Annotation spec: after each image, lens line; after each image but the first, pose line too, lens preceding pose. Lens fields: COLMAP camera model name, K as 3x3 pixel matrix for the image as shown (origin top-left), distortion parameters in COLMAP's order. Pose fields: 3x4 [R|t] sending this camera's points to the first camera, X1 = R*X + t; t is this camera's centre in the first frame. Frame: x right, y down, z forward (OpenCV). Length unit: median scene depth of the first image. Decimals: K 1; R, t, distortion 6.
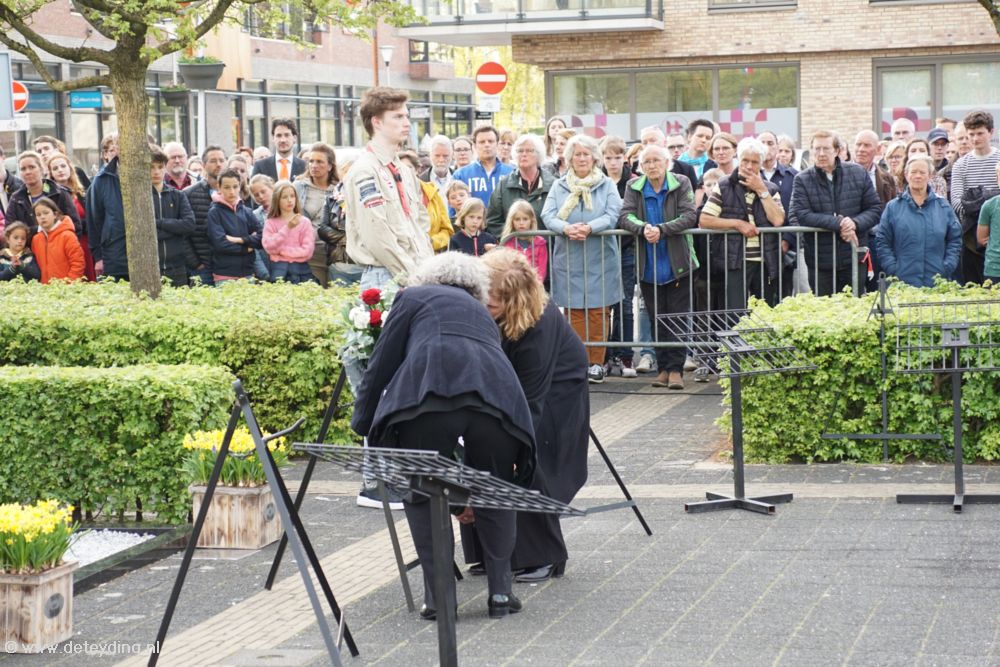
lens RADIAL K [[2447.7, 0, 497.2], [0, 2447.7, 358.4], [0, 0, 1]] dist [0.151979, 0.991600]
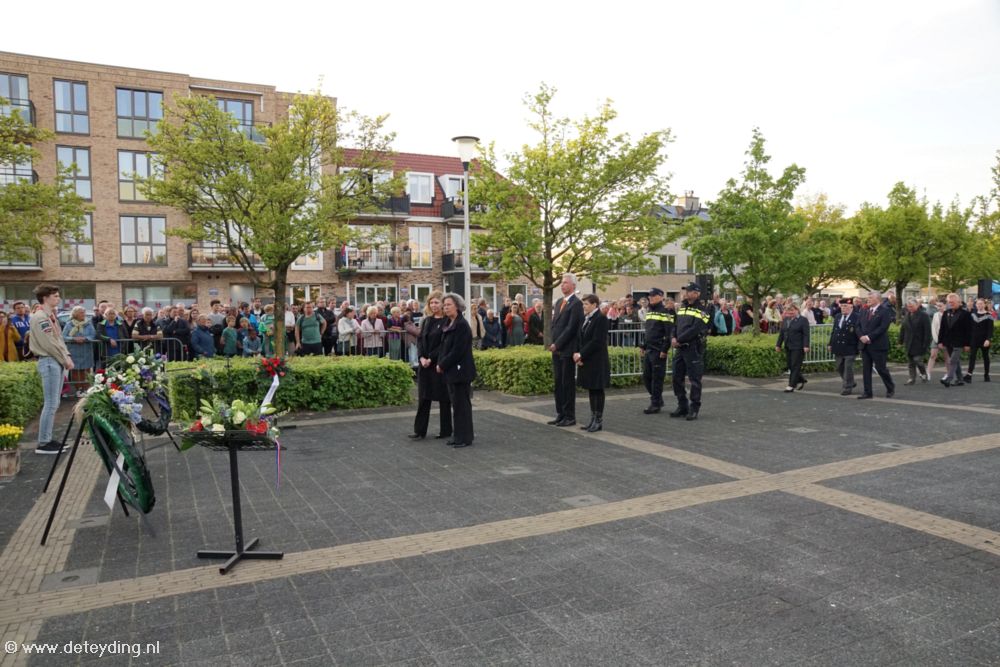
lens RADIAL K [[721.7, 0, 501.9], [0, 721.7, 350.2], [0, 0, 1]] dist [-0.145896, 0.127607]
pose [[0.762877, -0.023089, 0.646131, -0.138408], [0.046107, 0.998761, -0.018749, -0.007625], [-0.644898, 0.044094, 0.762996, 0.150479]]
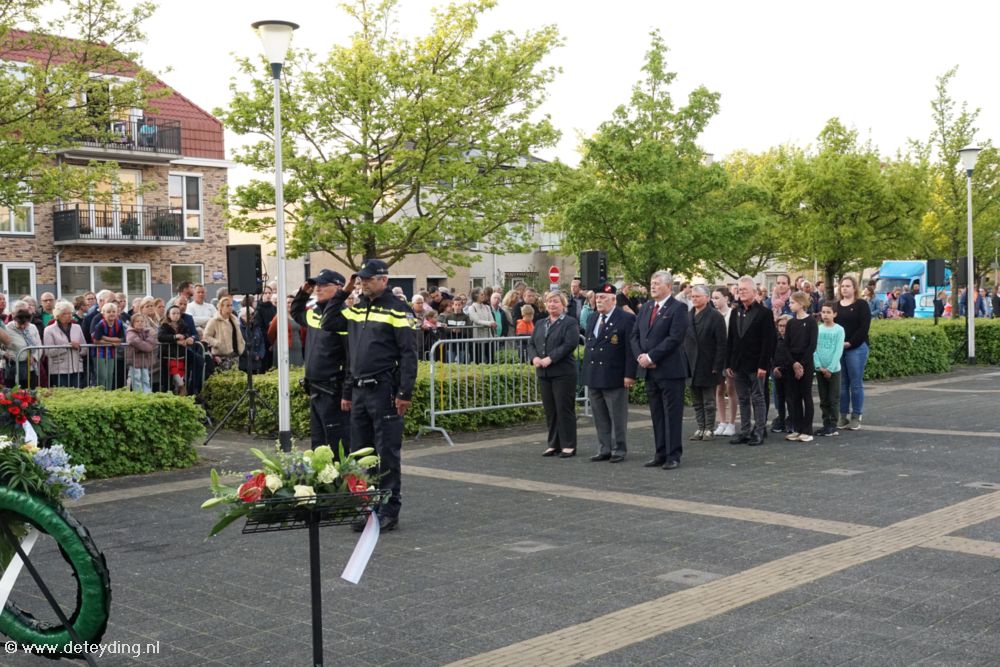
lens RADIAL K [[1204.8, 0, 500.2], [0, 1204.8, 351.9], [0, 0, 1]] dist [0.004021, 0.032867]
pose [[0.508009, -0.021355, 0.861087, -0.312386], [0.072897, 0.997172, -0.018276, -0.014180], [-0.858261, 0.072055, 0.508129, 0.264160]]
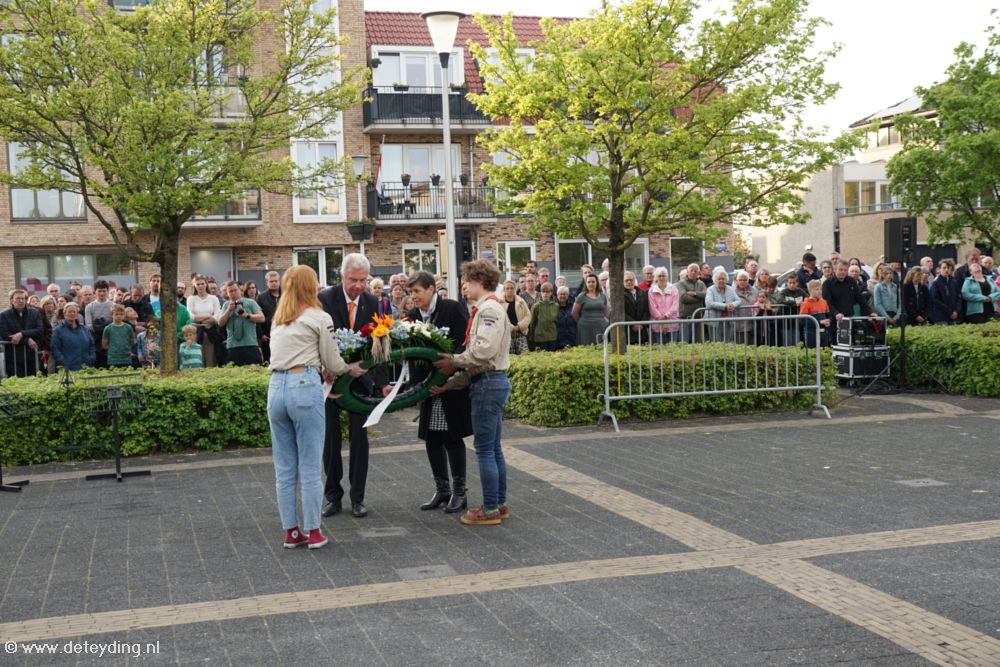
lens RADIAL K [[1288.8, 0, 501.9], [0, 1288.8, 343.8], [0, 0, 1]] dist [-0.025536, 0.257733]
pose [[0.864792, -0.027653, 0.501368, -0.054992], [0.052769, 0.997958, -0.035976, 0.004672], [-0.499350, 0.057569, 0.864486, -0.045535]]
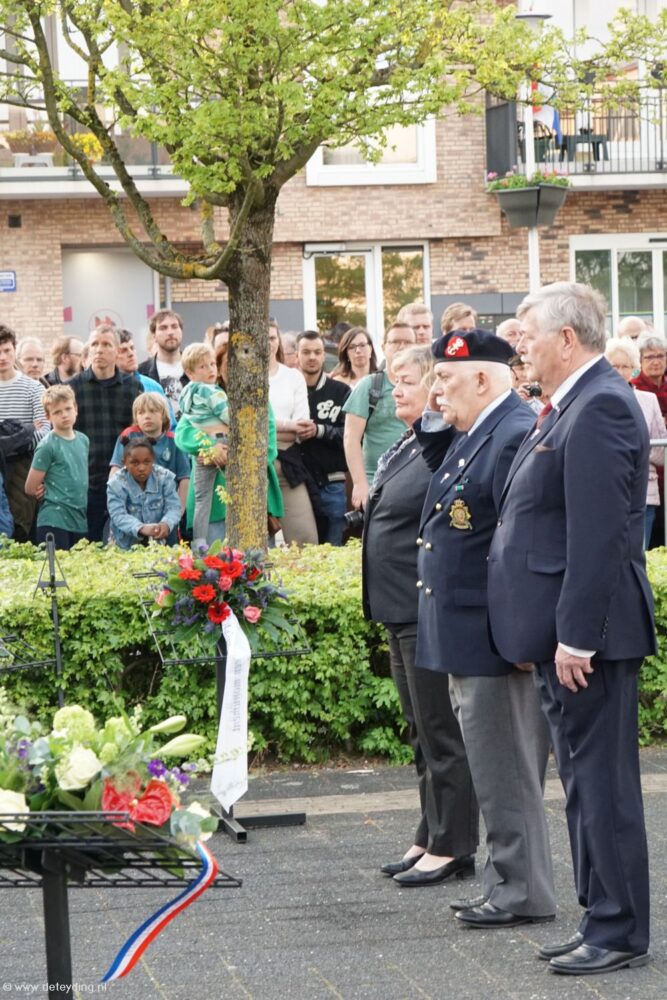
lens RADIAL K [[3118.2, 0, 333.5], [0, 3118.2, 500.0], [0, 0, 1]] dist [0.305882, 0.910507]
pose [[0.912588, -0.024214, 0.408163, -0.159565], [0.042102, 0.998504, -0.034897, -0.007797], [-0.406707, 0.049031, 0.912242, 0.079995]]
